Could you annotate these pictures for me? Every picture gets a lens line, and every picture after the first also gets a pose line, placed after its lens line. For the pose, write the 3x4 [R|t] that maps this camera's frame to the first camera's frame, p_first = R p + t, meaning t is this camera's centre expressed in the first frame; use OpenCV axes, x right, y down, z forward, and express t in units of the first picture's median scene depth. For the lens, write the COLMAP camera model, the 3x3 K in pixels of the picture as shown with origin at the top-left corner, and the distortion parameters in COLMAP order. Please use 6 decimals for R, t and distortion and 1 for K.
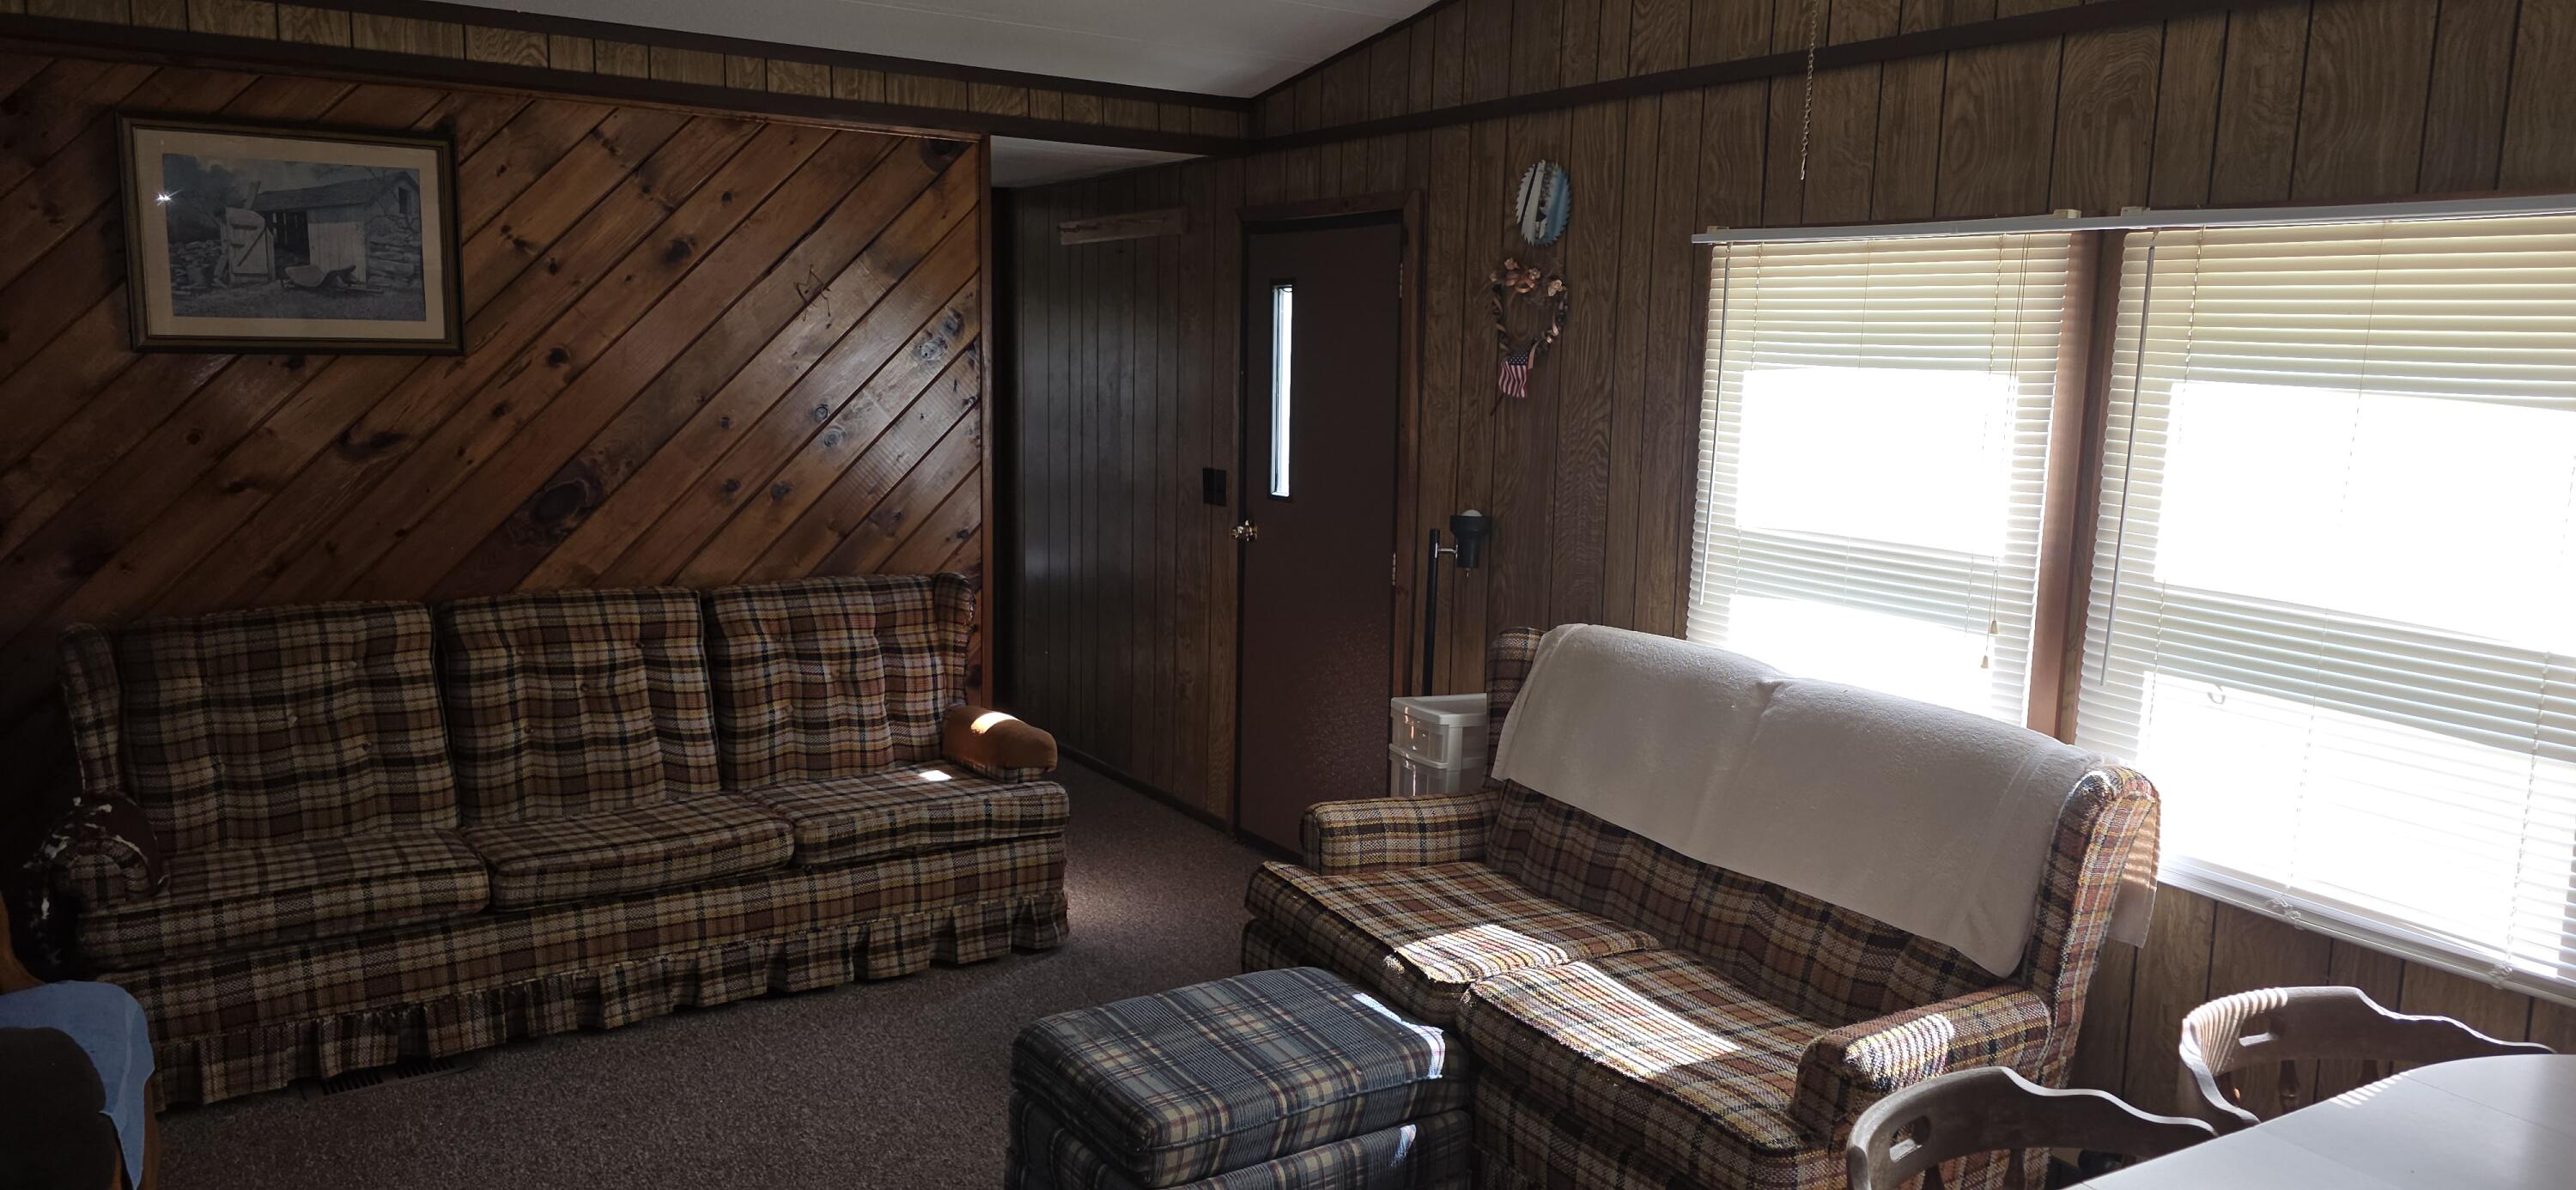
lens RADIAL K [[1703.5, 0, 1288.0], [0, 1703.5, 595.0], [0, 0, 1]] dist [0.001238, -0.002768]
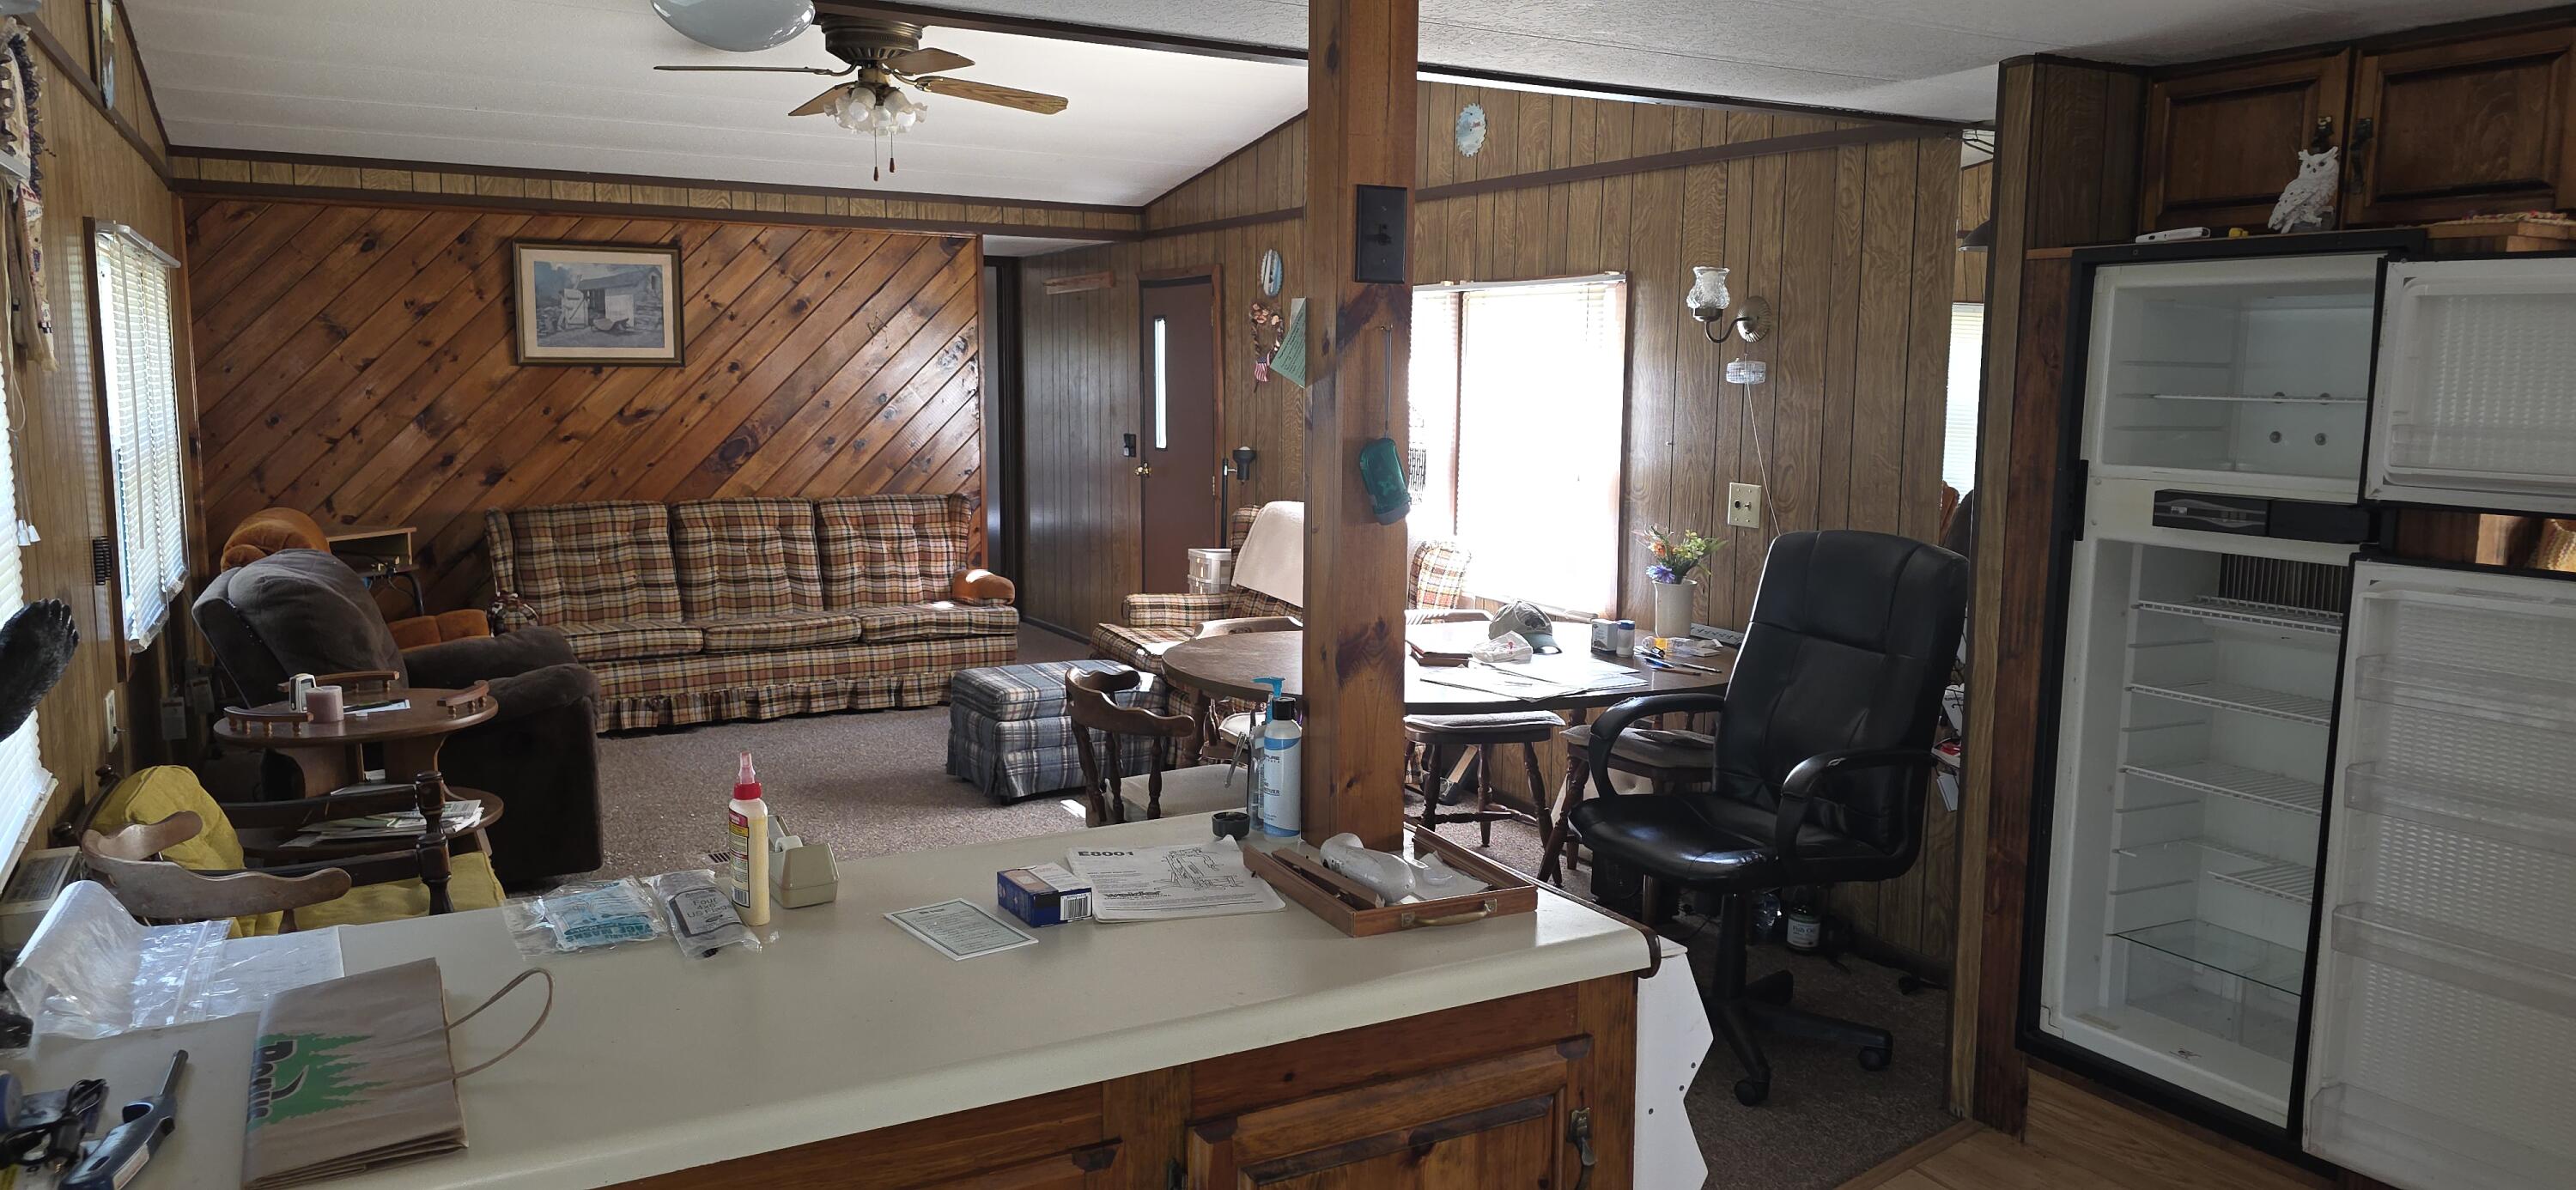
lens RADIAL K [[1691.5, 0, 1290.6], [0, 1691.5, 578.7], [0, 0, 1]] dist [-0.000789, -0.000509]
pose [[0.997853, -0.006052, -0.065211, 0.277359], [0.004623, 0.999746, -0.022048, 0.128666], [0.065328, 0.021700, 0.997628, -0.752141]]
